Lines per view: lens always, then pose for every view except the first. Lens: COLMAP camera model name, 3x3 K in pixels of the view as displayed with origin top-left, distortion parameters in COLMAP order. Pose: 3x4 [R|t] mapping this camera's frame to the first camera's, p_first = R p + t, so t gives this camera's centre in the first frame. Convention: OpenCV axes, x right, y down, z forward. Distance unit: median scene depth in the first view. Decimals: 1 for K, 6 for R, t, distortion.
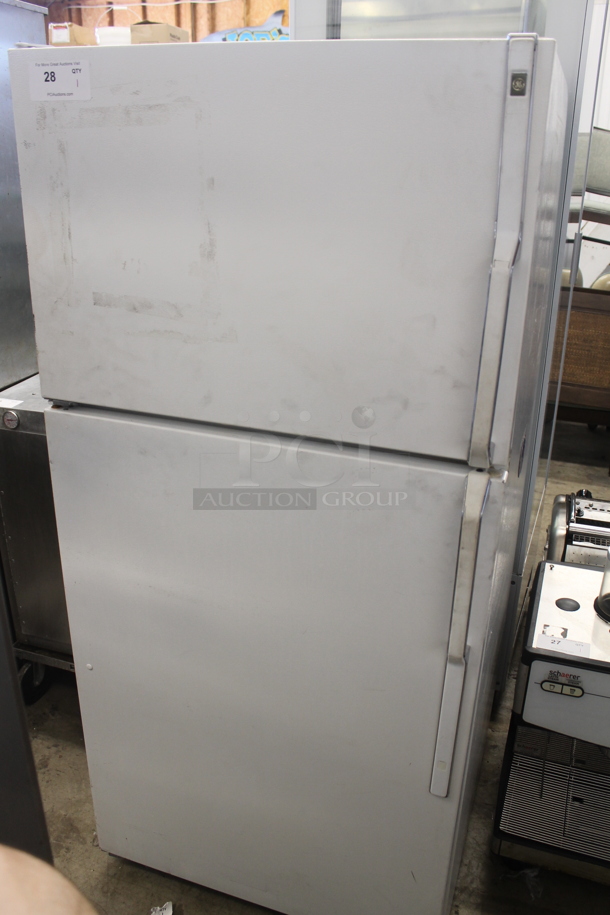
lens RADIAL K [[759.8, 0, 305.0], [0, 759.8, 457.5], [0, 0, 1]] dist [-0.008213, -0.000887]
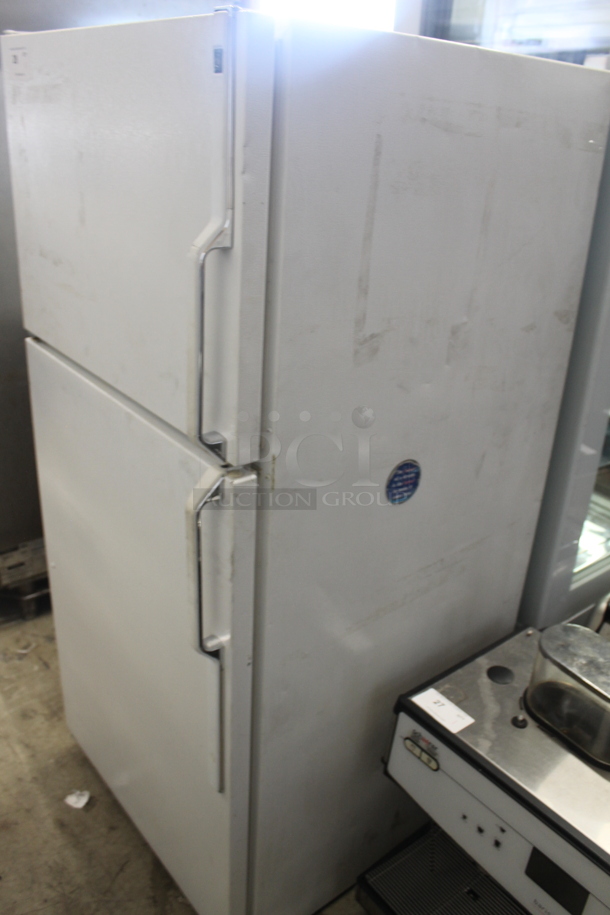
lens RADIAL K [[759.8, 0, 305.0], [0, 759.8, 457.5], [0, 0, 1]] dist [-0.008213, -0.000887]
pose [[0.841198, 0.233929, -0.487508, 0.575716], [-0.233164, 0.970375, 0.063305, -0.053548], [0.487874, 0.060417, 0.870821, 0.146873]]
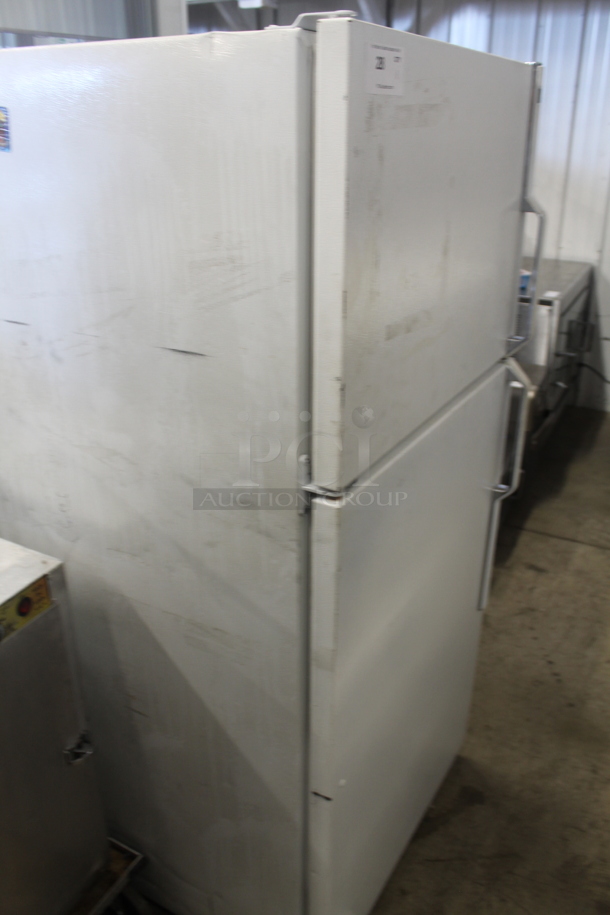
lens RADIAL K [[759.8, 0, 305.0], [0, 759.8, 457.5], [0, 0, 1]] dist [-0.008213, -0.000887]
pose [[0.217515, -0.424309, 0.879005, -0.907910], [0.379046, 0.866607, 0.324527, -0.322435], [-0.899451, 0.262593, 0.349332, 0.658641]]
